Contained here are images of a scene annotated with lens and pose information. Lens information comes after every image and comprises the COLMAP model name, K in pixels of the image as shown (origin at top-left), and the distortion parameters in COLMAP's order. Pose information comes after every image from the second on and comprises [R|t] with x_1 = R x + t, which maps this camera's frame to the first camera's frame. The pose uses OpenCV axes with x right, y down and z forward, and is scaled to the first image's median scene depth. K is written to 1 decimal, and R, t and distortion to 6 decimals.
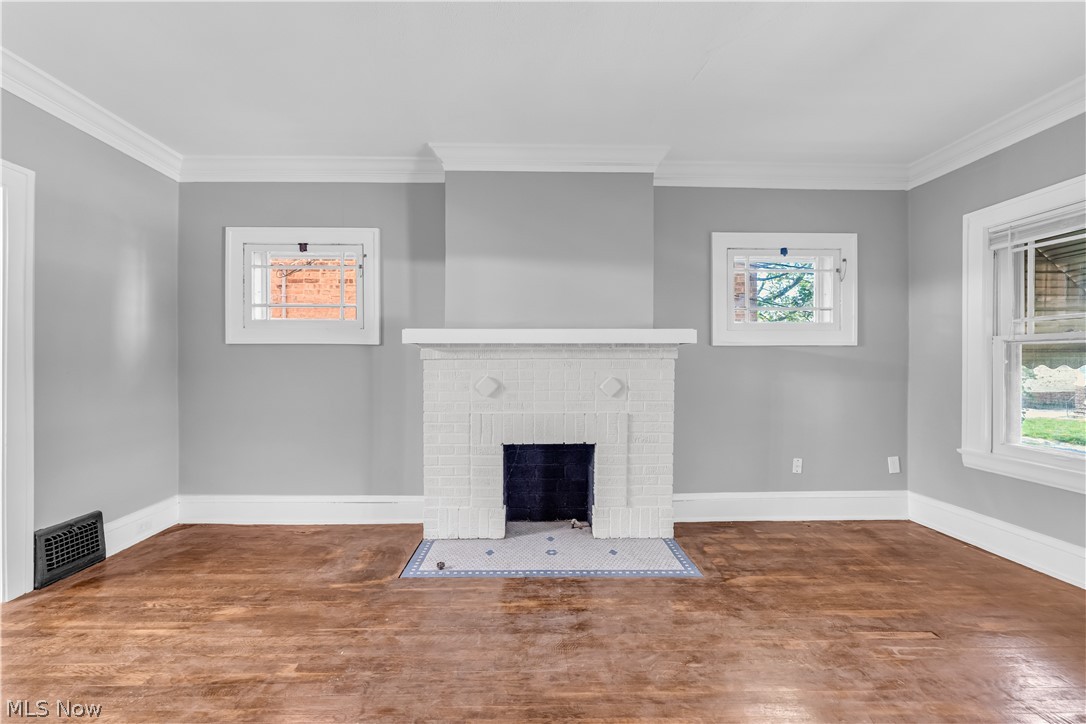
lens RADIAL K [[442.5, 0, 543.0], [0, 442.5, 362.0], [0, 0, 1]] dist [-0.000738, -0.000130]
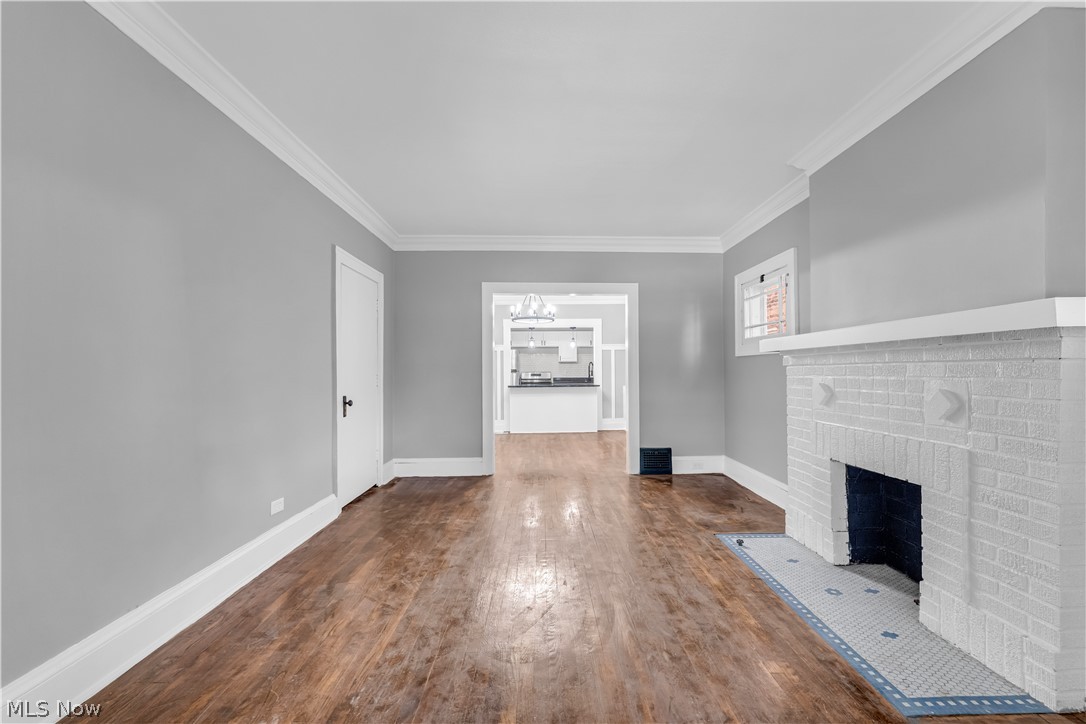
lens RADIAL K [[448.3, 0, 545.2], [0, 448.3, 369.3], [0, 0, 1]] dist [0.000964, 0.000055]
pose [[-0.006492, -0.004823, -0.999967, 0.879938], [0.002279, 0.999986, -0.004838, 0.007014], [0.999976, -0.002311, -0.006481, 0.451580]]
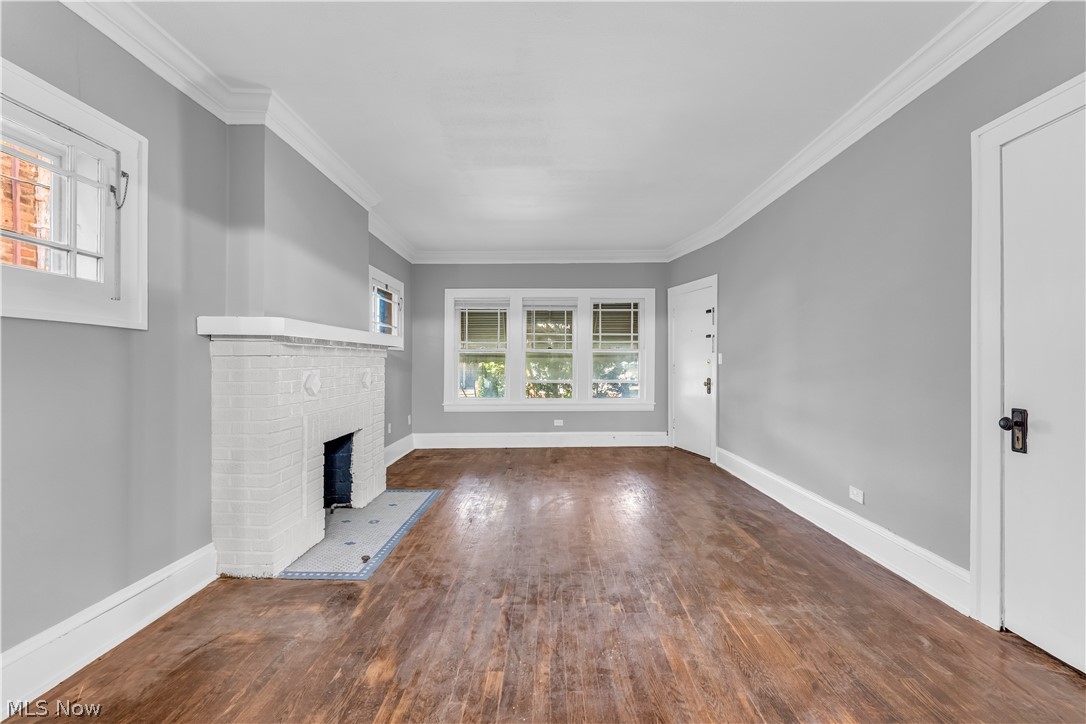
lens RADIAL K [[442.5, 0, 543.0], [0, 442.5, 362.0], [0, 0, 1]] dist [-0.000738, -0.000130]
pose [[0.029382, 0.000054, 0.999568, -1.132630], [0.003702, 0.999993, -0.000163, 0.008688], [-0.999561, 0.003705, 0.029382, 0.513369]]
